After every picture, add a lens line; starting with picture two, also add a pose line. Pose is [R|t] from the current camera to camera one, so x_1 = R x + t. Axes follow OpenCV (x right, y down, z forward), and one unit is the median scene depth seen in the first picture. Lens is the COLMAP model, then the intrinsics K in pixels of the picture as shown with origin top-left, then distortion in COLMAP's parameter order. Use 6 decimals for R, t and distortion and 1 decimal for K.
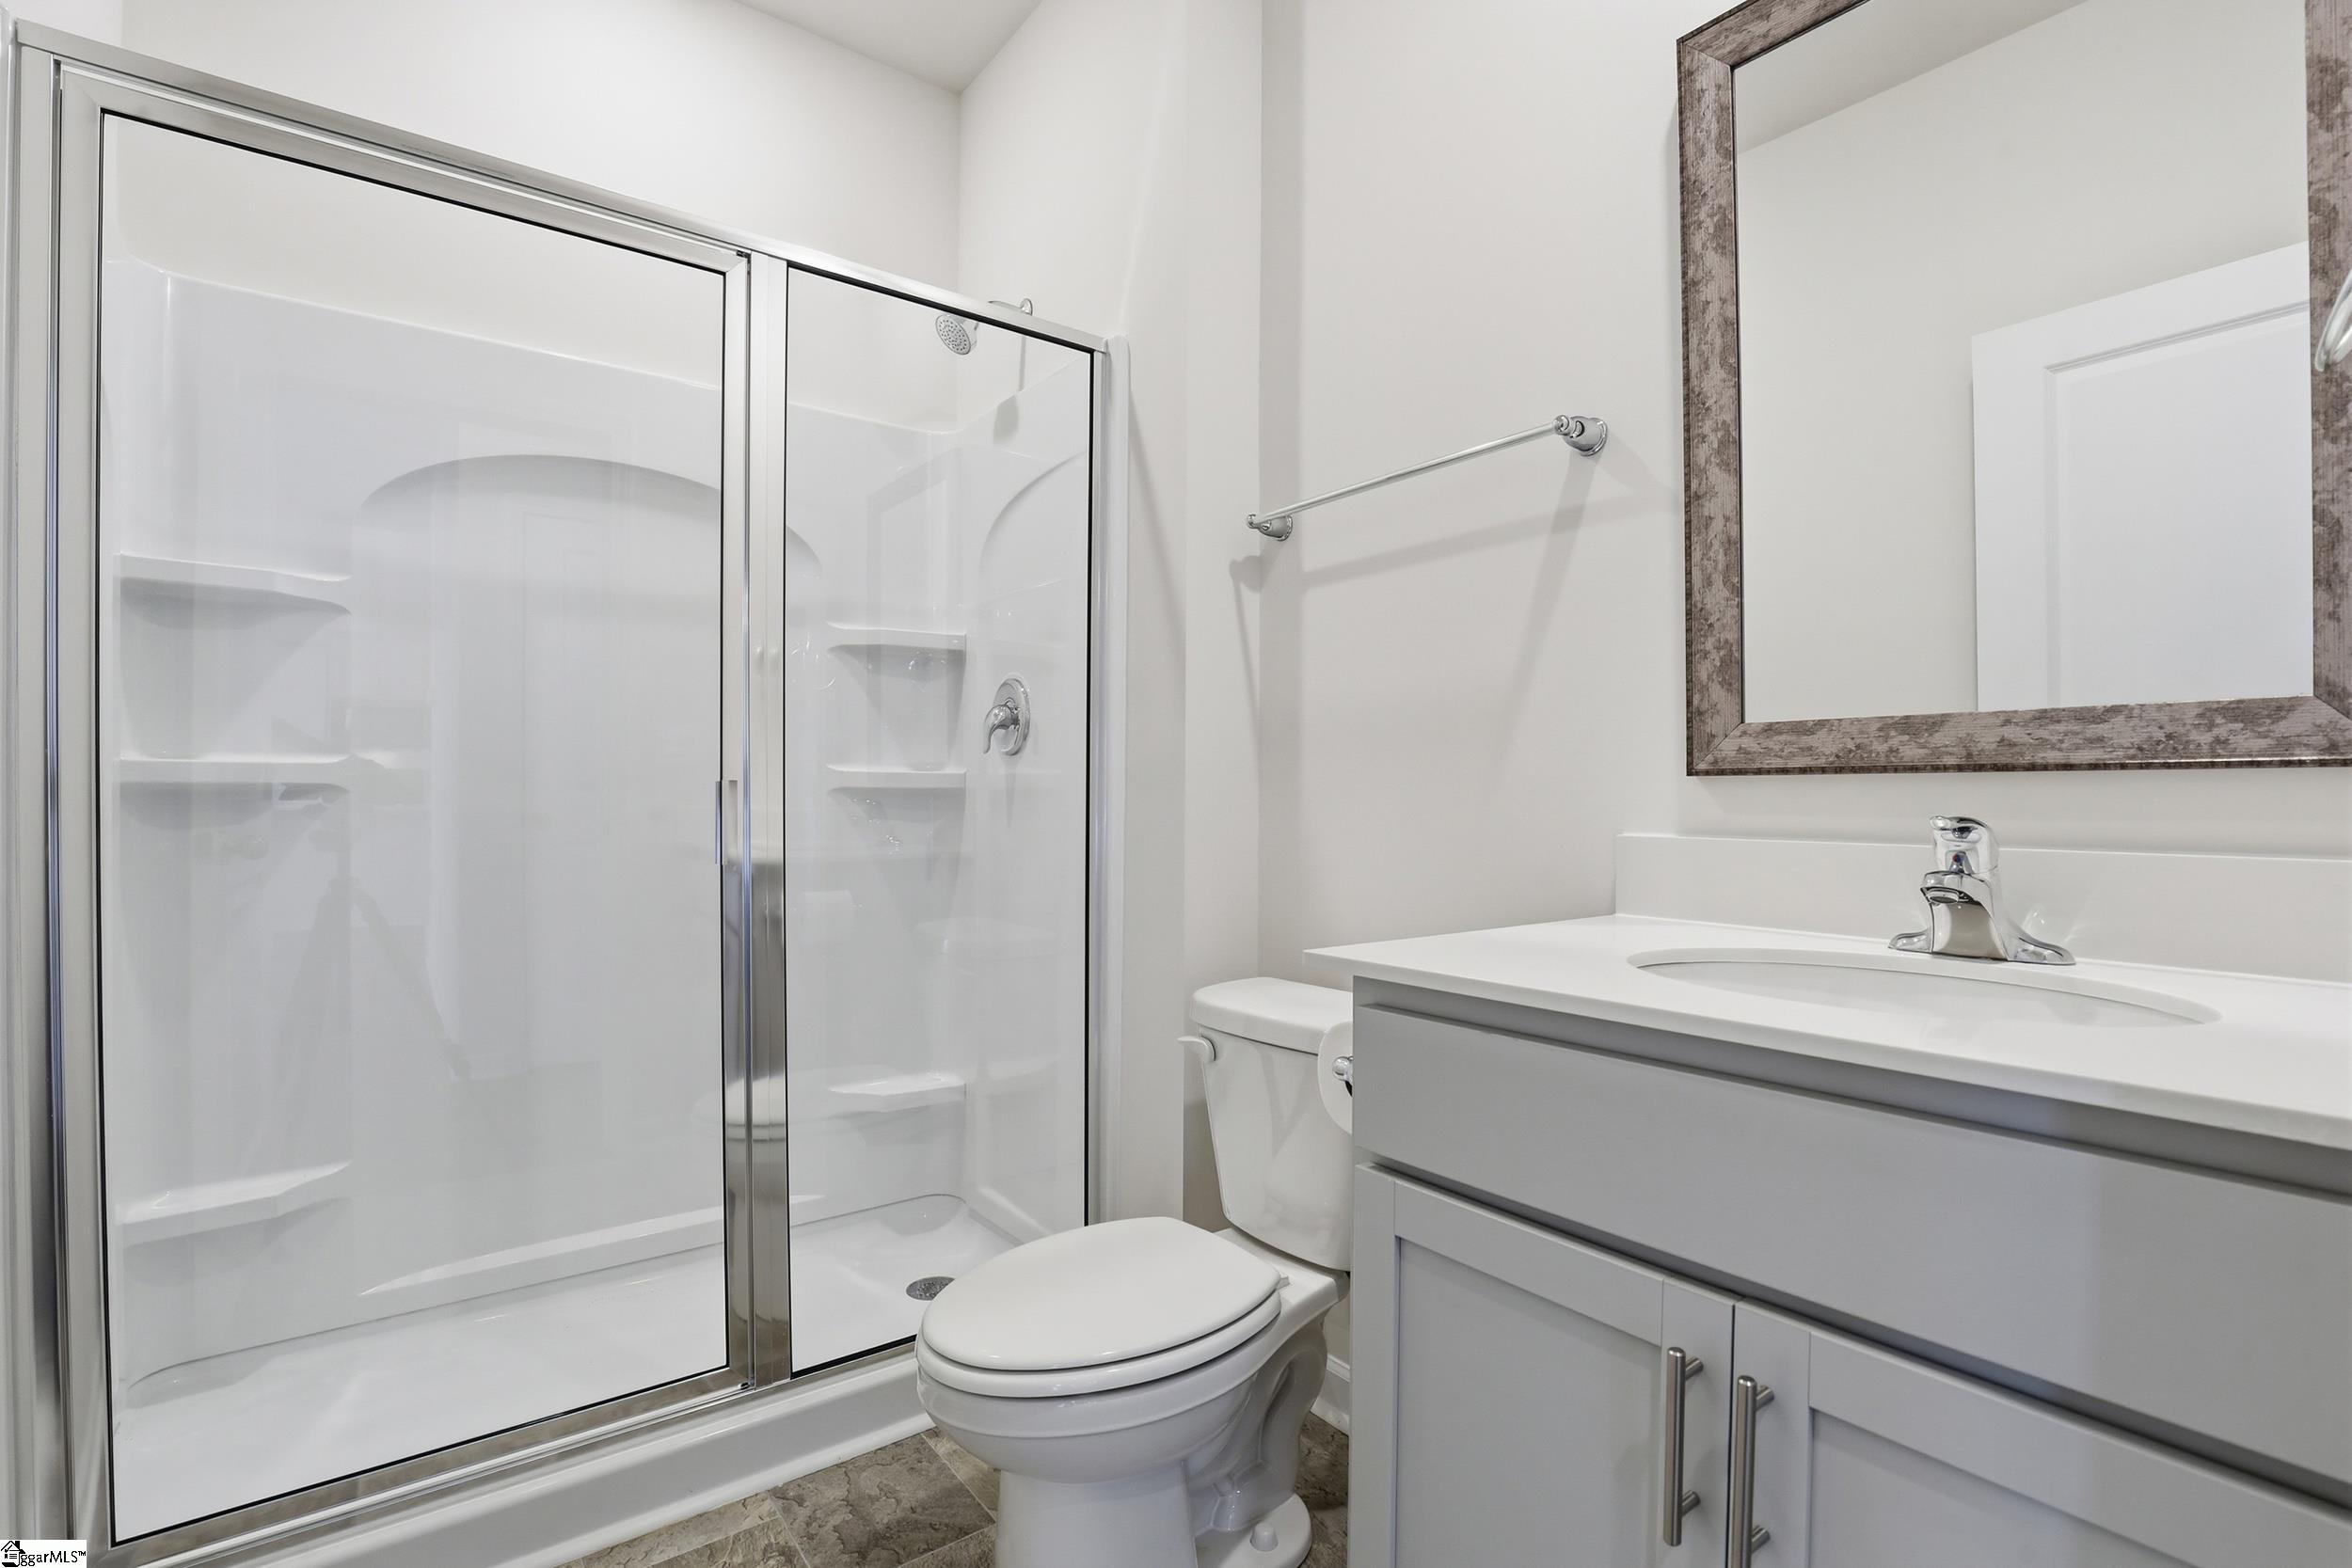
lens RADIAL K [[1110.6, 0, 1171.0], [0, 1110.6, 781.4], [0, 0, 1]] dist [-0.002583, 0.000007]
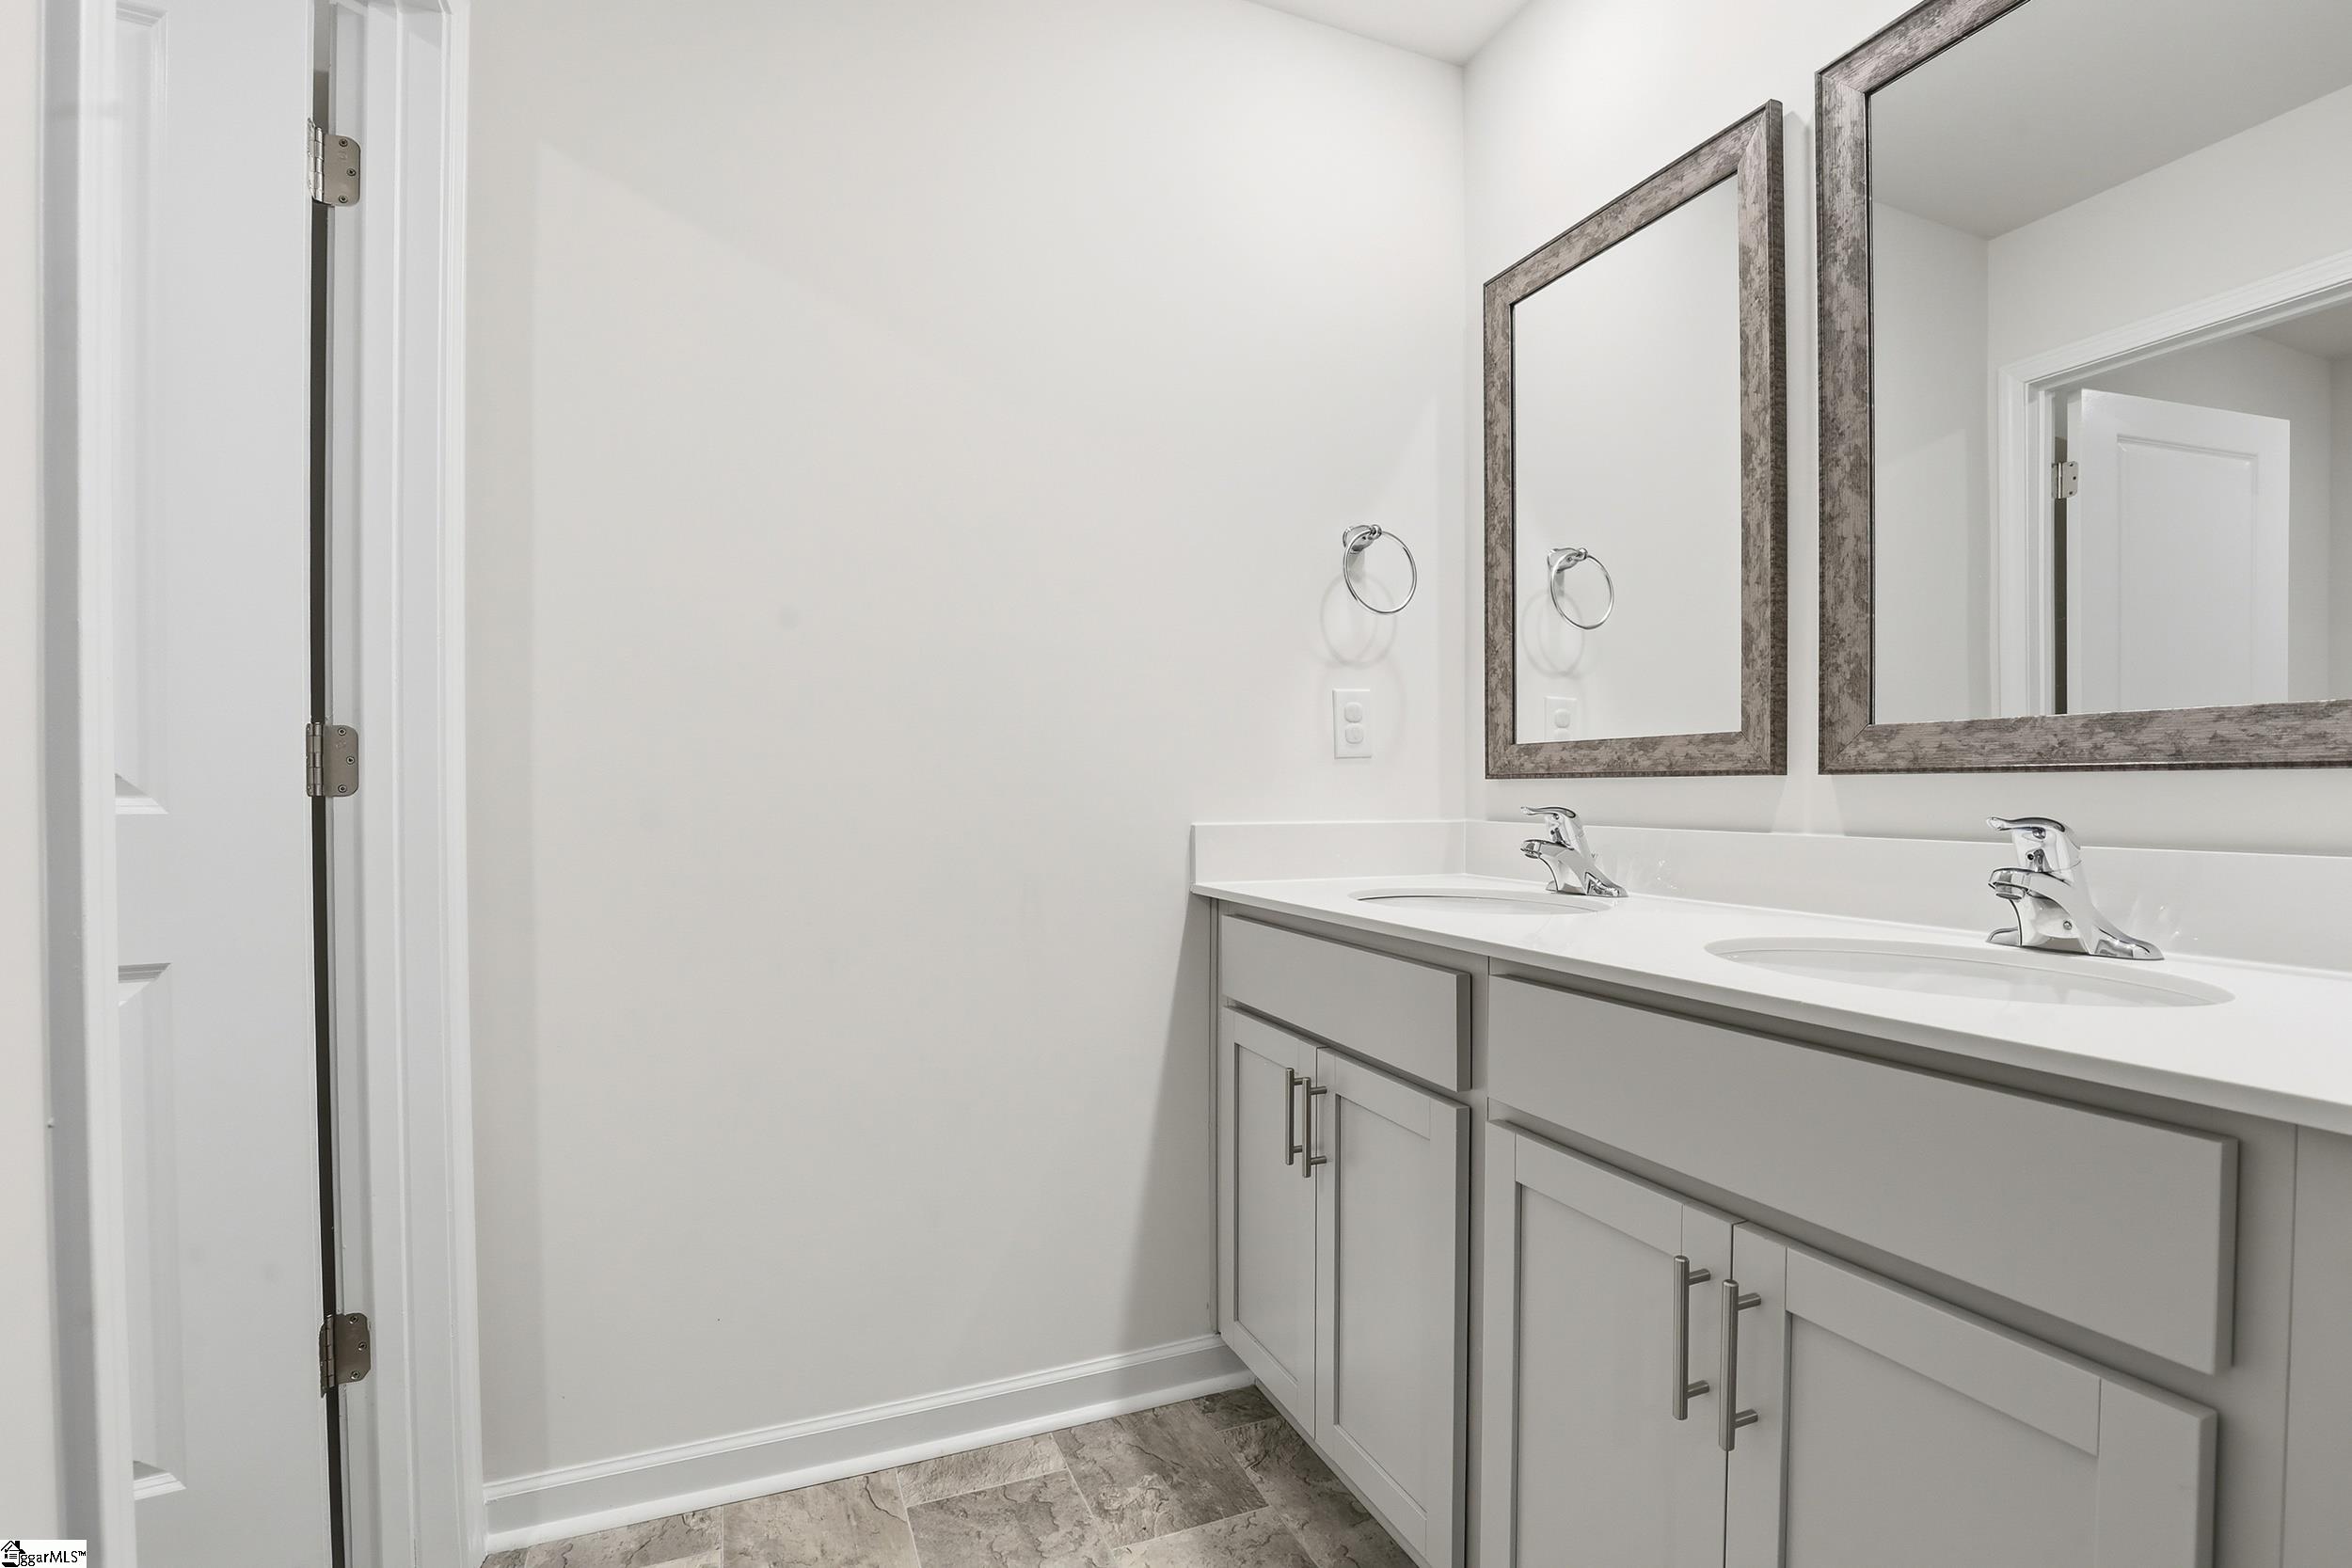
lens RADIAL K [[1106.5, 0, 1178.4], [0, 1106.5, 808.1], [0, 0, 1]] dist [-0.013157, 0.000118]
pose [[0.958954, -0.014905, -0.283169, 0.176300], [0.017240, 0.999835, 0.005754, 0.002194], [0.283036, -0.010400, 0.959053, -0.188000]]
